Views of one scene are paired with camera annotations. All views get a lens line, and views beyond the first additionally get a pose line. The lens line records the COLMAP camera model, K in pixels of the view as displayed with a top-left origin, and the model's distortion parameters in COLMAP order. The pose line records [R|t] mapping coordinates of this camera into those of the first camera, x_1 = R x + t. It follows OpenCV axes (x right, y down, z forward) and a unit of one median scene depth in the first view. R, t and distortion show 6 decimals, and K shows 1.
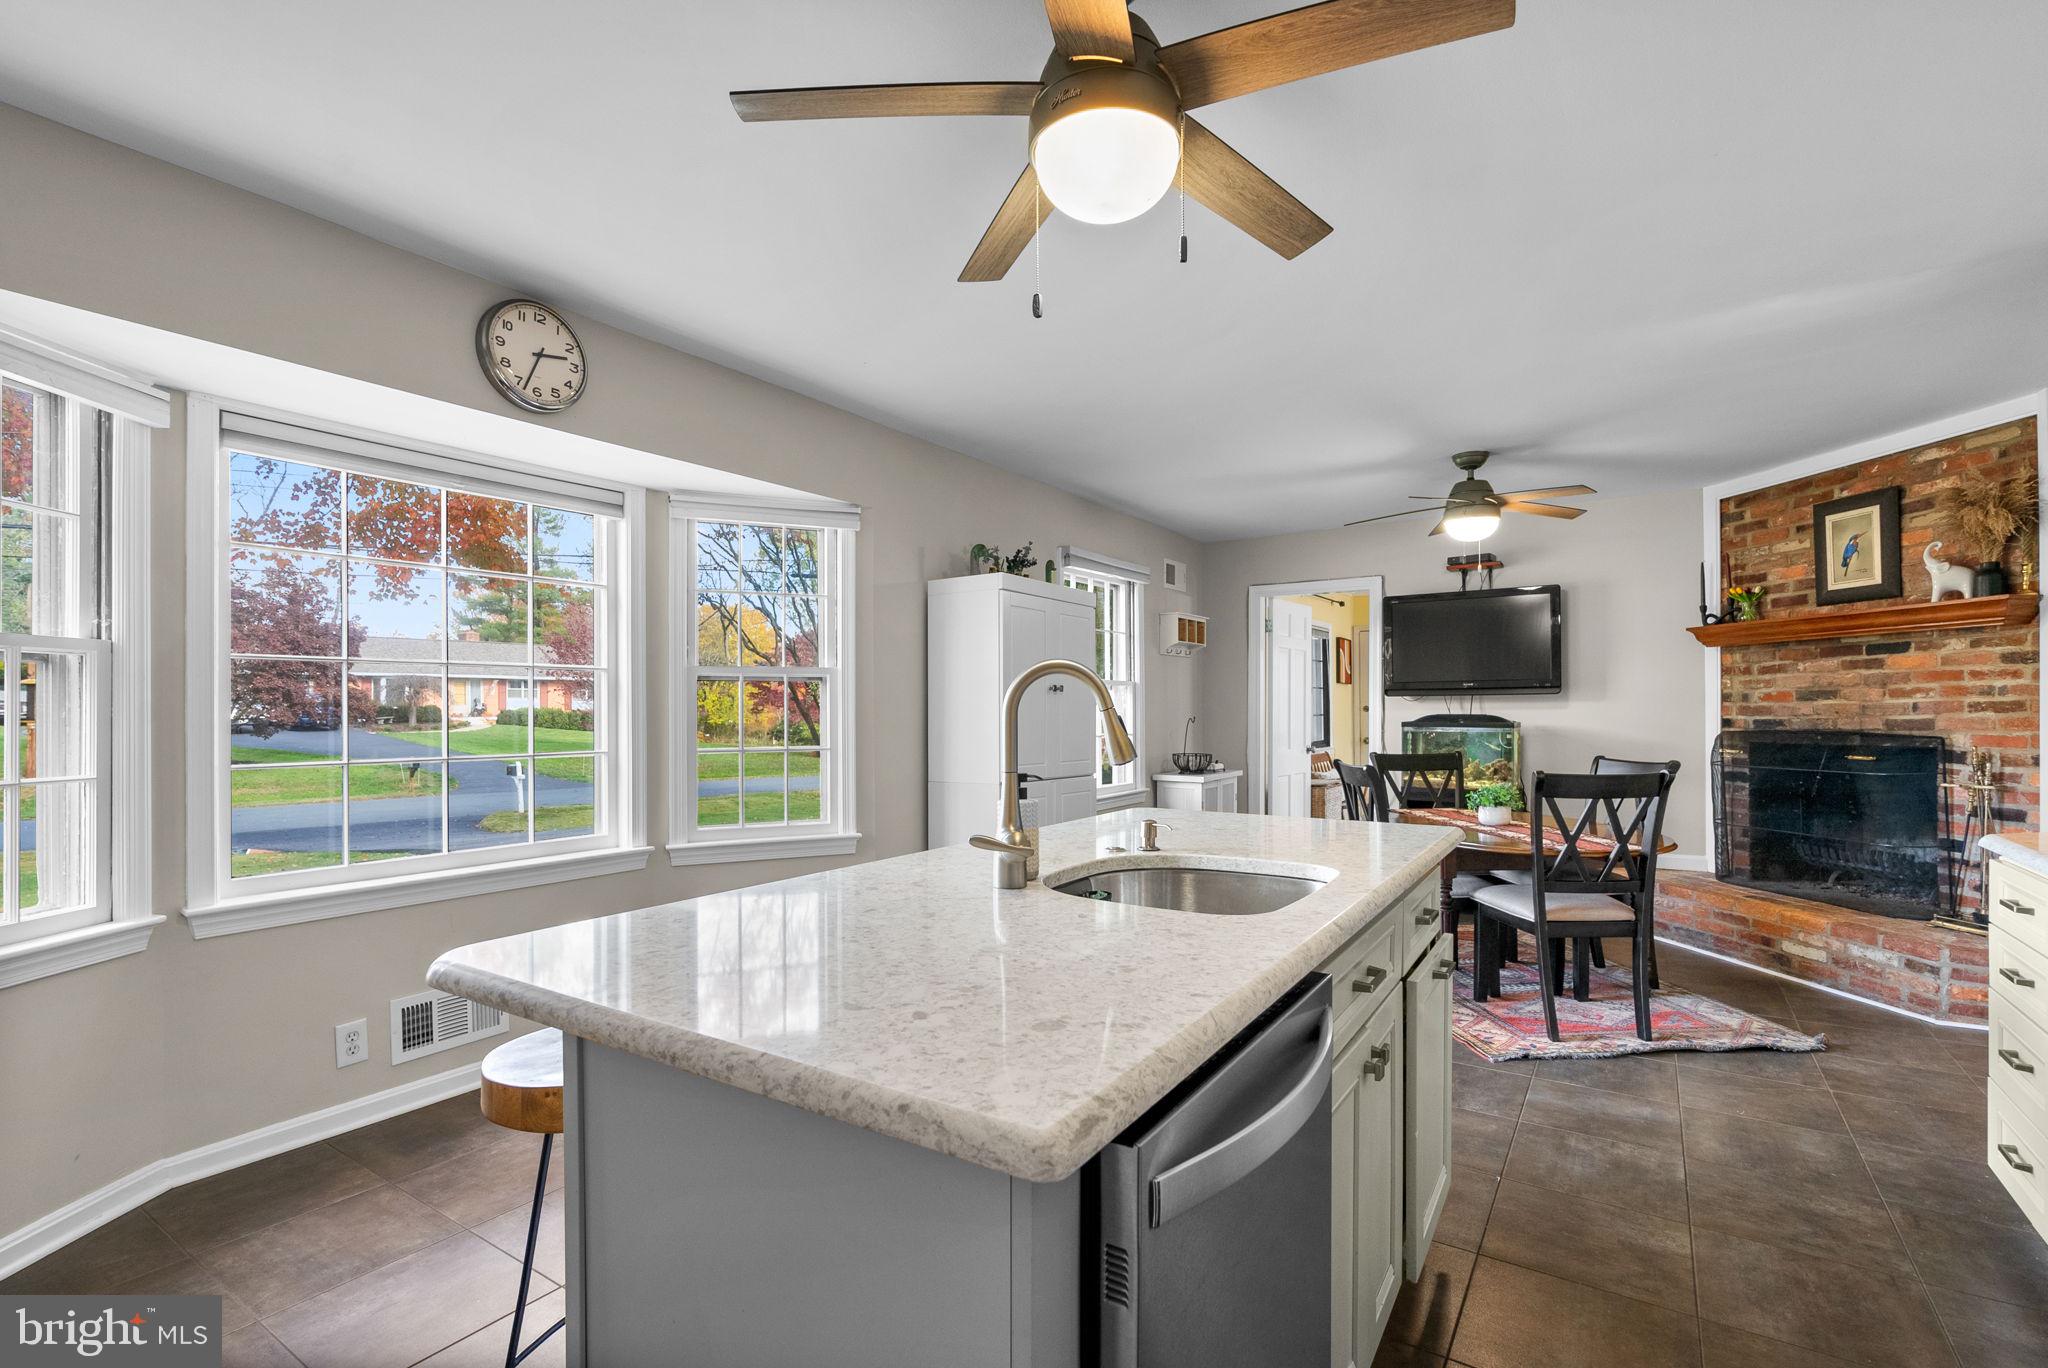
lens RADIAL K [[939.3, 0, 1025.0], [0, 939.3, 699.0], [0, 0, 1]] dist [-0.001766, -0.000044]
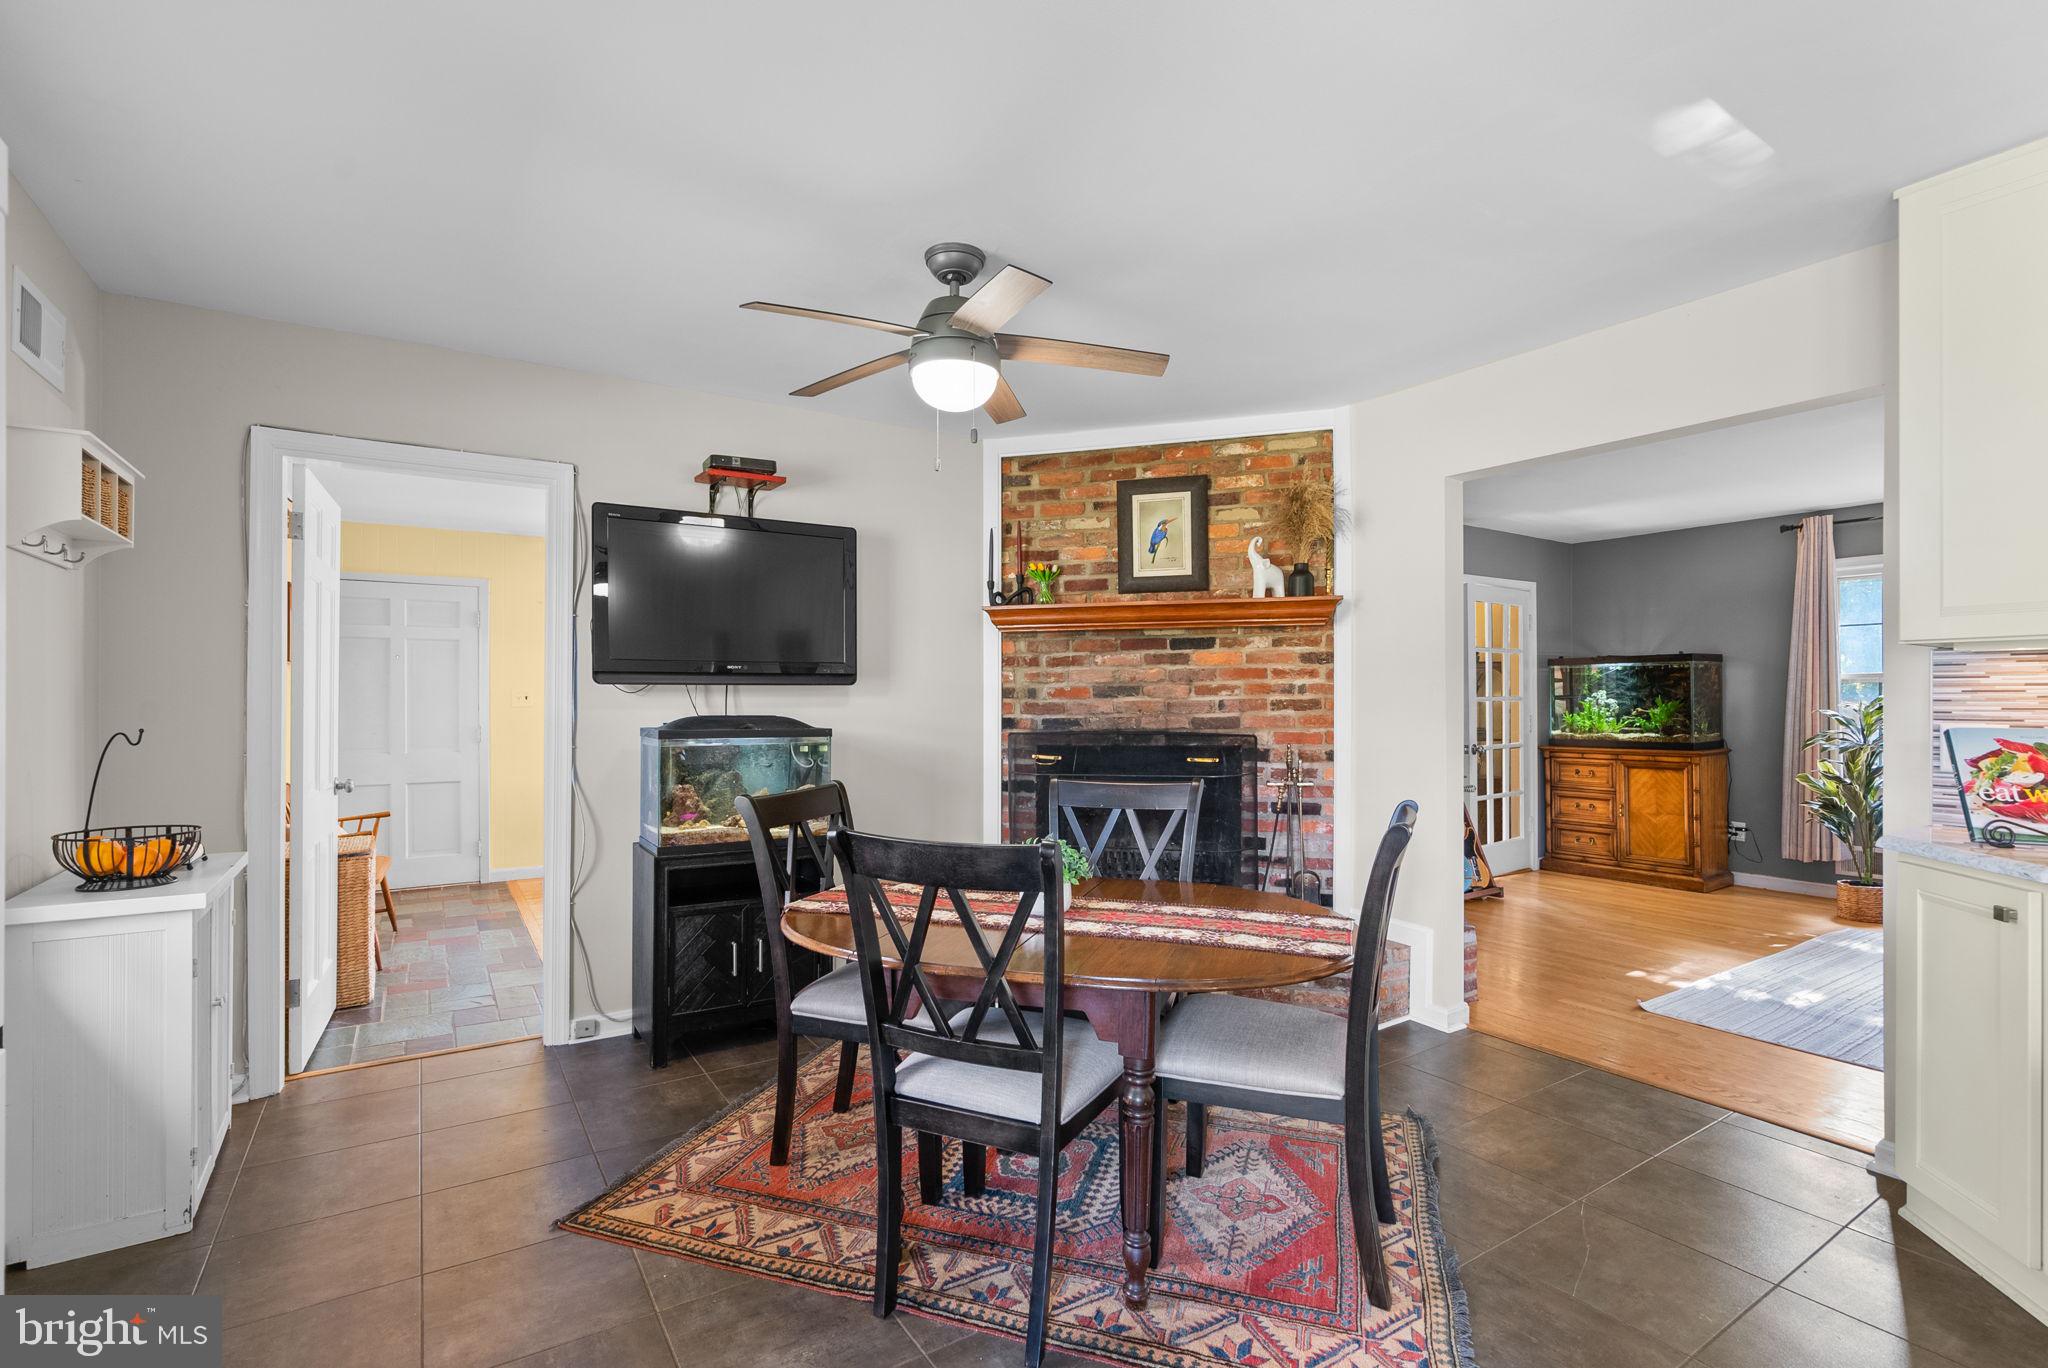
lens RADIAL K [[939.3, 0, 1025.0], [0, 939.3, 699.0], [0, 0, 1]] dist [-0.001766, -0.000044]
pose [[0.397031, 0.004464, 0.917794, -0.026174], [-0.010297, 0.999947, -0.000409, 0.004772], [-0.917748, -0.009289, 0.397056, 0.760174]]
